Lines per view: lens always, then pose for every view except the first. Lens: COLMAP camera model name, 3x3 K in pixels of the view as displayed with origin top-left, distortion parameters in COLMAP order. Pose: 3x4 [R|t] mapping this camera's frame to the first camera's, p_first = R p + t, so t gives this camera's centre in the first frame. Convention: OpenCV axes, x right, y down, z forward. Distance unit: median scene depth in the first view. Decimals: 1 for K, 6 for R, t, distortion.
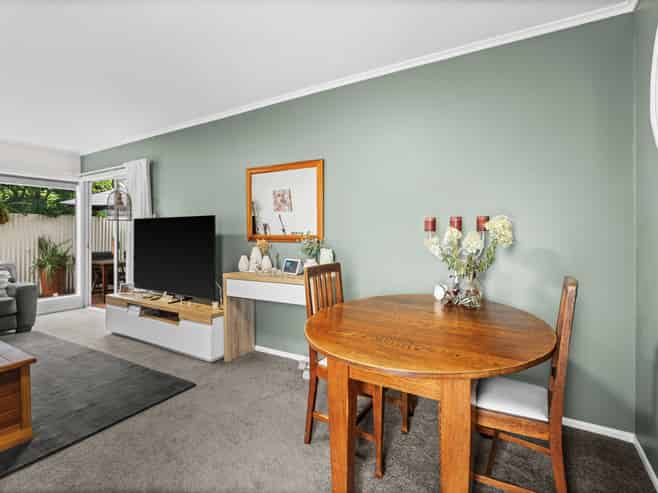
lens RADIAL K [[340.3, 0, 345.7], [0, 340.3, 235.6], [0, 0, 1]] dist [-0.001571, -0.000419]
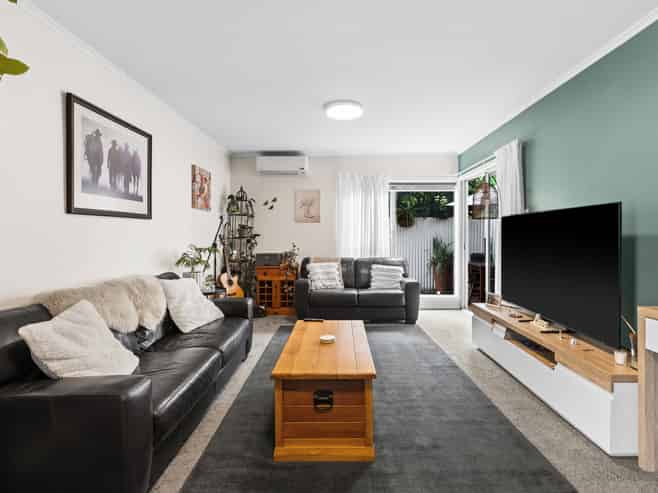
lens RADIAL K [[340.3, 0, 345.7], [0, 340.3, 235.6], [0, 0, 1]] dist [-0.001571, -0.000419]
pose [[0.498603, 0.002543, -0.866826, -0.103462], [-0.007083, 0.999974, -0.001140, 0.001721], [0.866801, 0.006708, 0.498609, 0.272893]]
